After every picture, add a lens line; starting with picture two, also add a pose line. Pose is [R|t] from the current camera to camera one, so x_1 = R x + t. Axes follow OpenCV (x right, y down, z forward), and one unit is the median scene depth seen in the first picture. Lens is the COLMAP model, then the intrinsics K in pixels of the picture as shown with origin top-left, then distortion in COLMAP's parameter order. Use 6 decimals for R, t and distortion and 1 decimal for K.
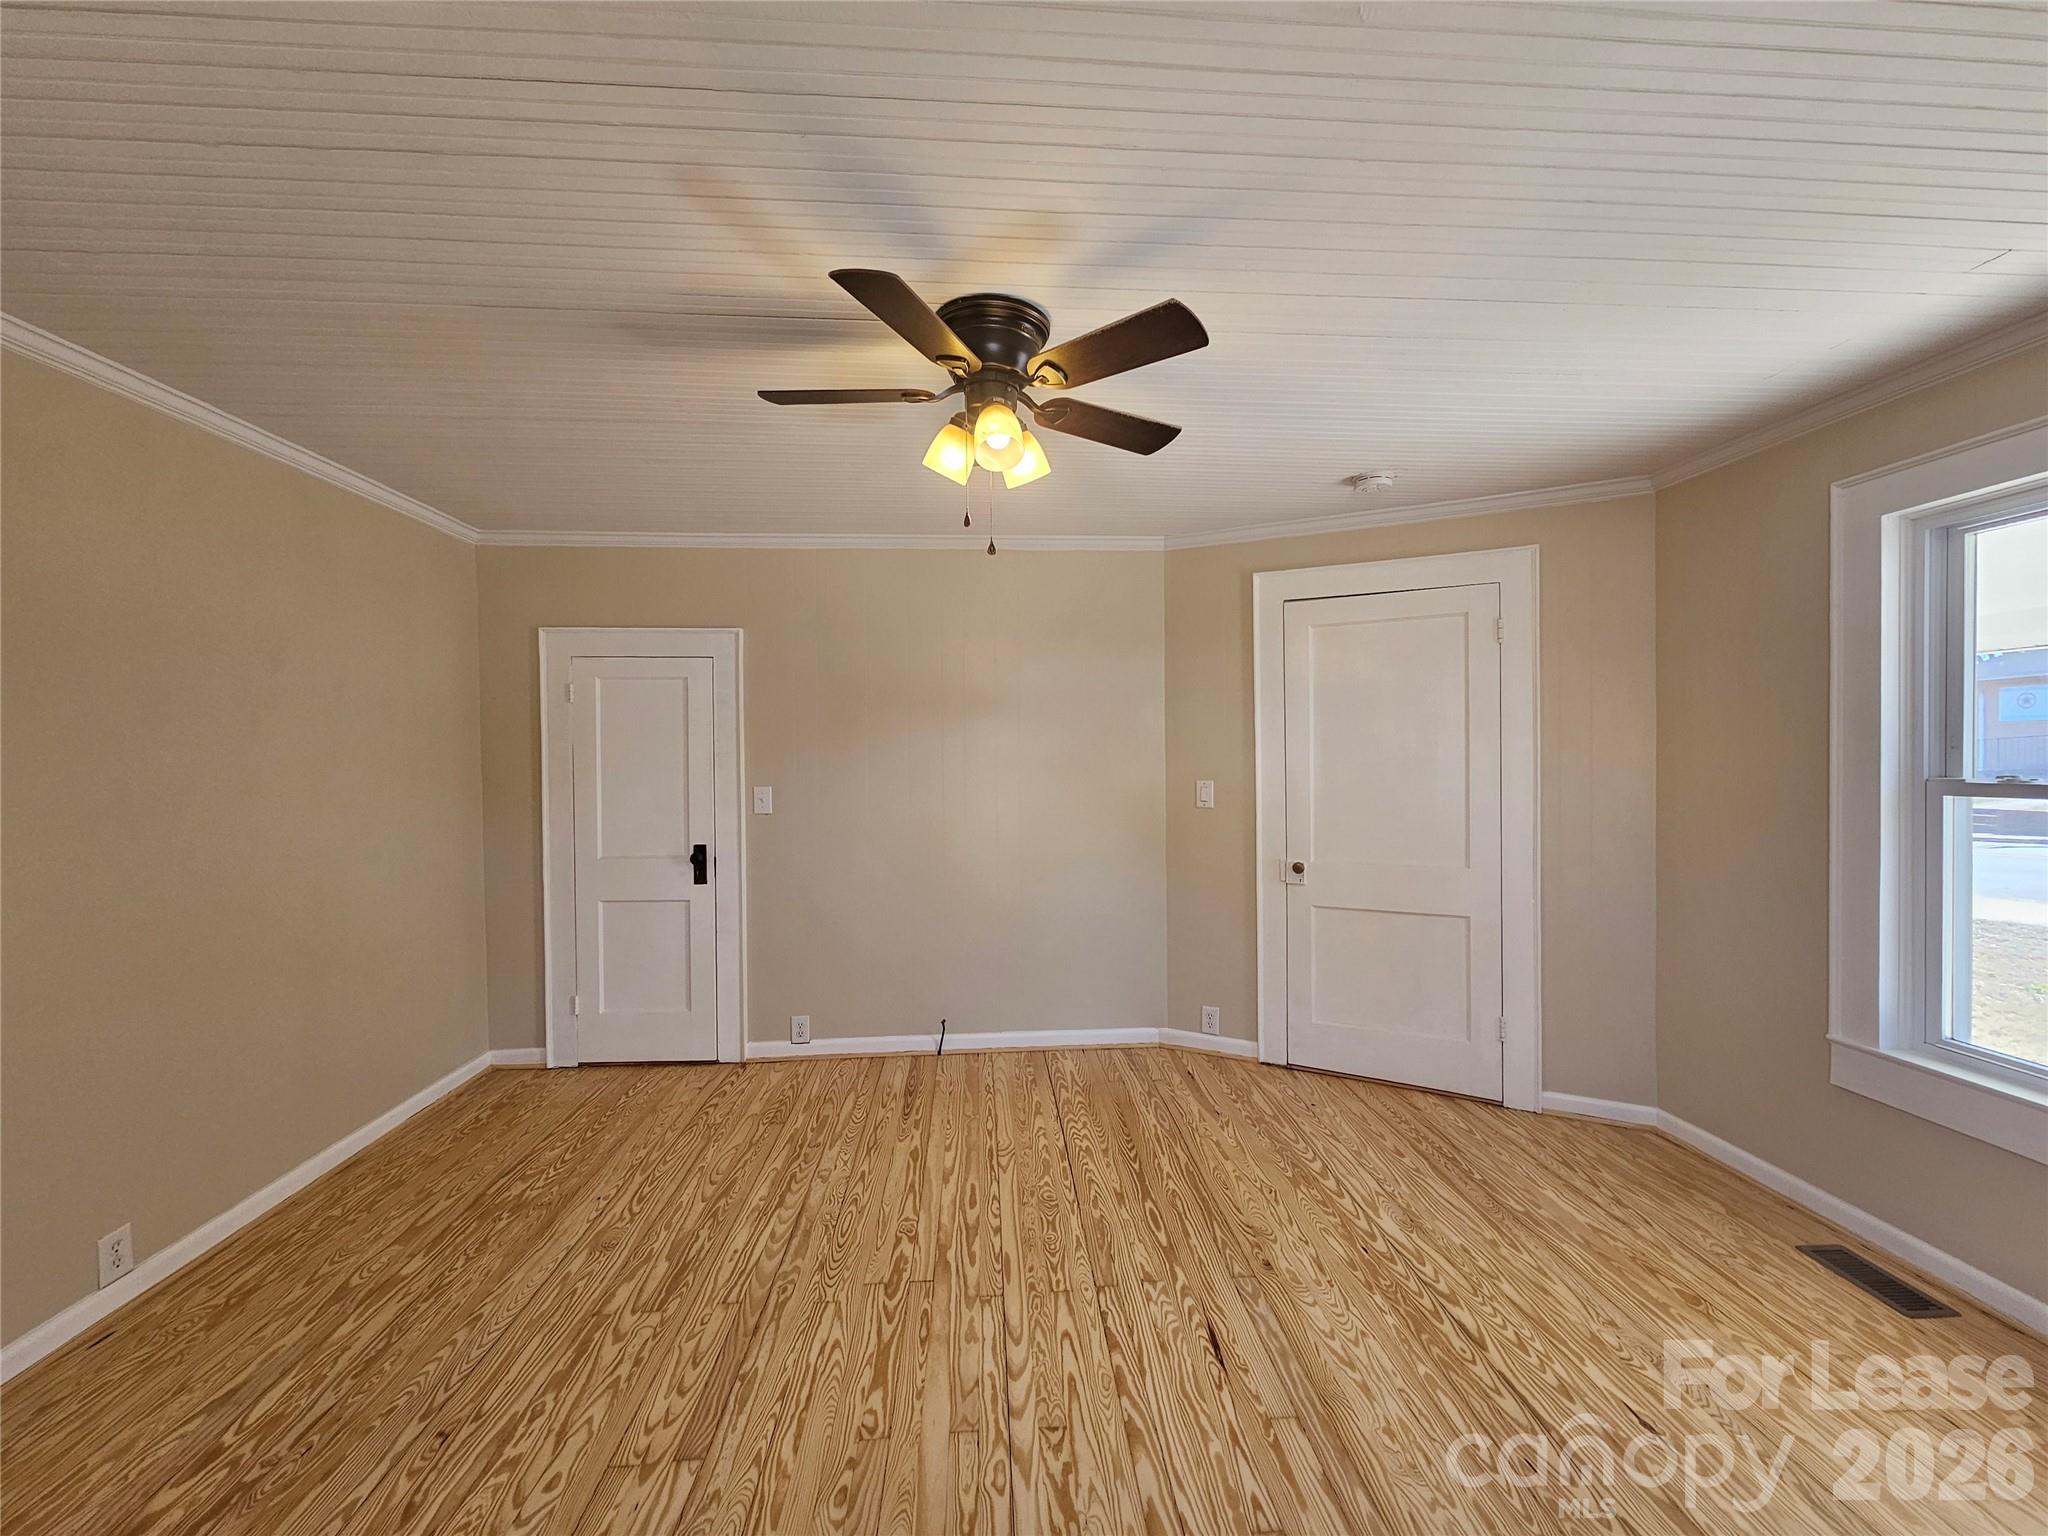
lens RADIAL K [[836.4, 0, 1028.5], [0, 836.4, 776.0], [0, 0, 1]] dist [-0.003742, 0.001874]
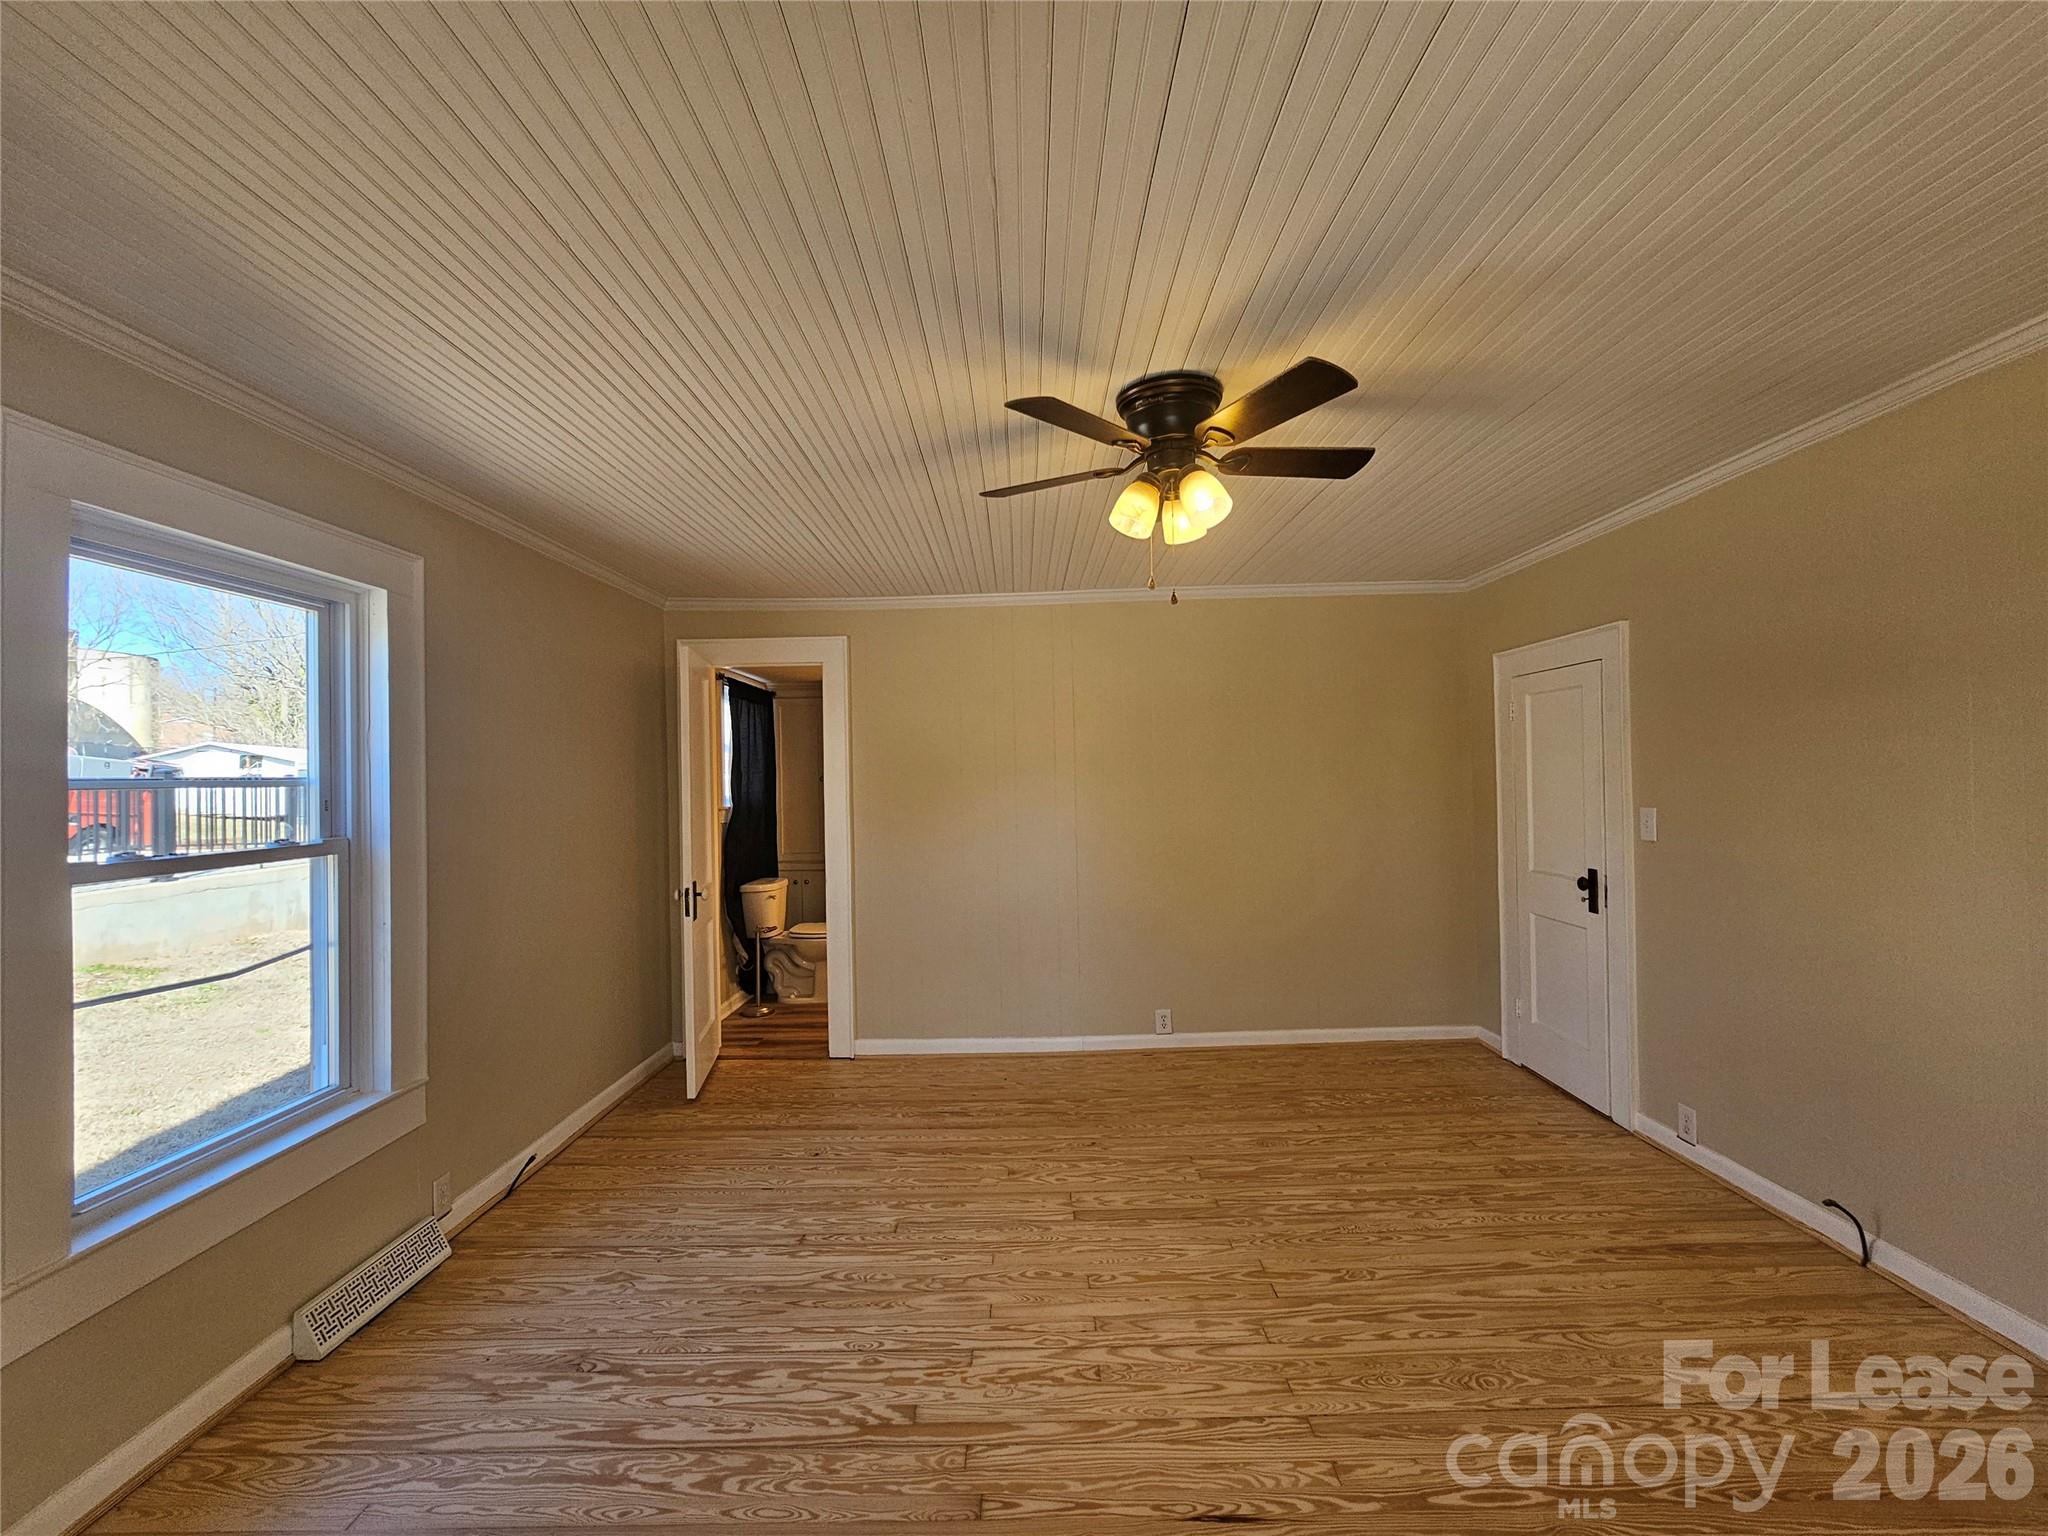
lens RADIAL K [[836.4, 0, 1030.1], [0, 836.4, 767.3], [0, 0, 1]] dist [-0.003742, 0.001874]
pose [[-0.066023, -0.005889, -0.997801, 0.697222], [0.000038, 0.999983, -0.005905, -0.028471], [0.997818, -0.000428, -0.066022, 0.574803]]
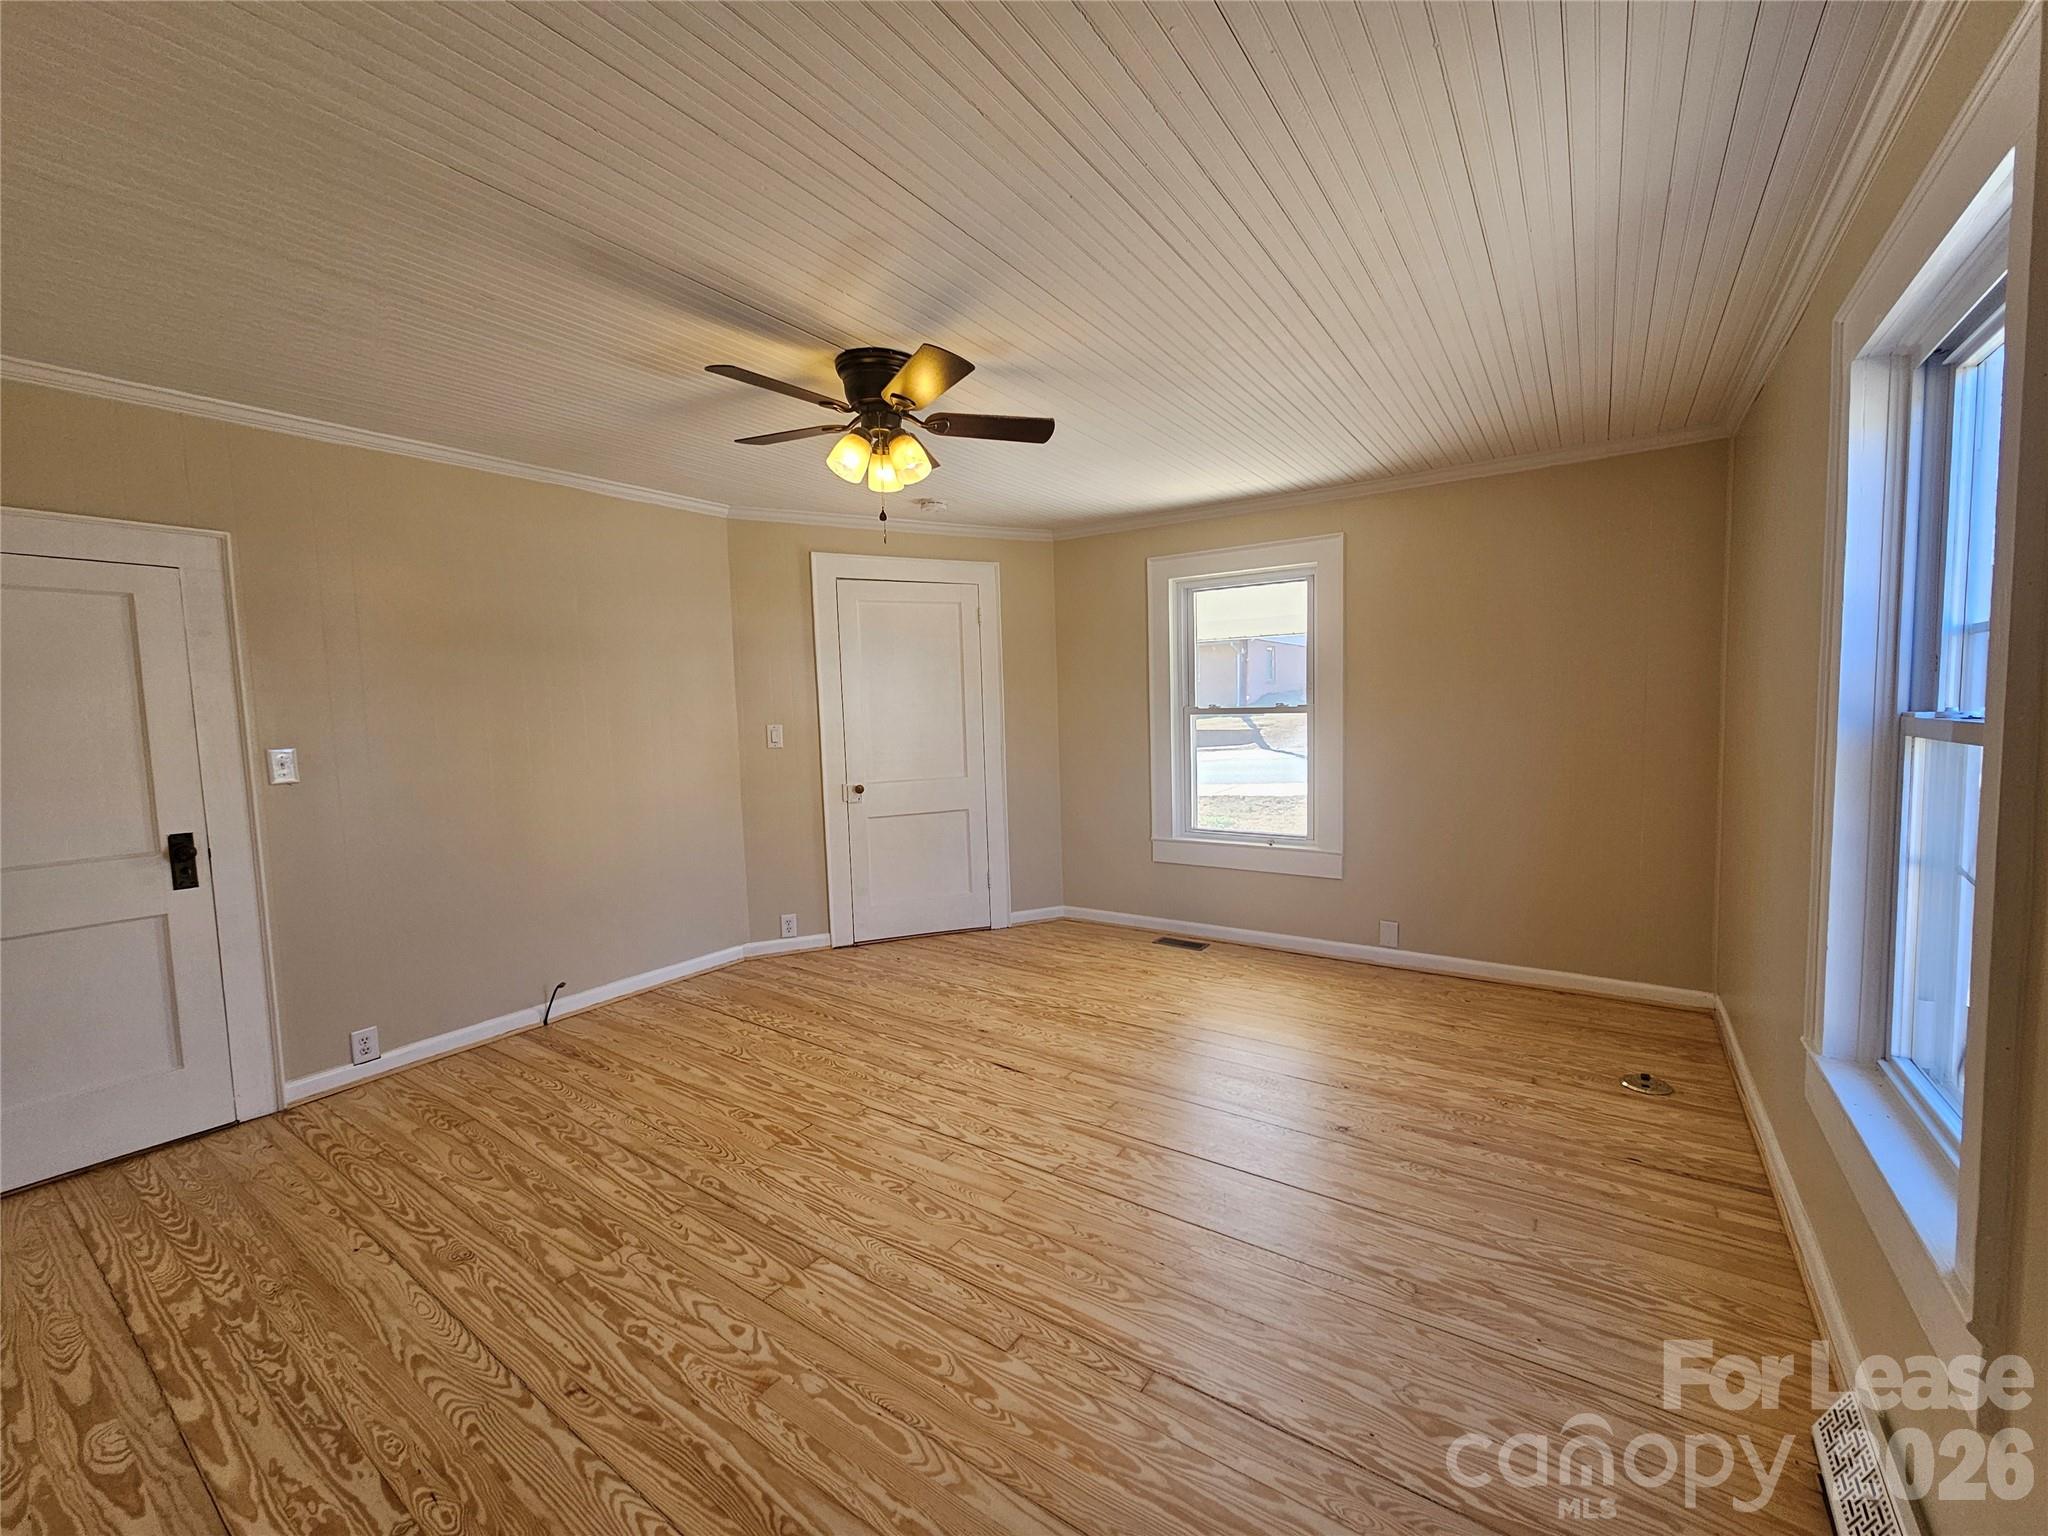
lens RADIAL K [[836.4, 0, 1030.4], [0, 836.4, 775.7], [0, 0, 1]] dist [-0.003742, 0.001874]
pose [[0.617793, -0.074743, 0.782781, -0.631363], [0.037518, 0.997140, 0.065600, 0.017383], [-0.785445, -0.011158, 0.618830, -0.006447]]
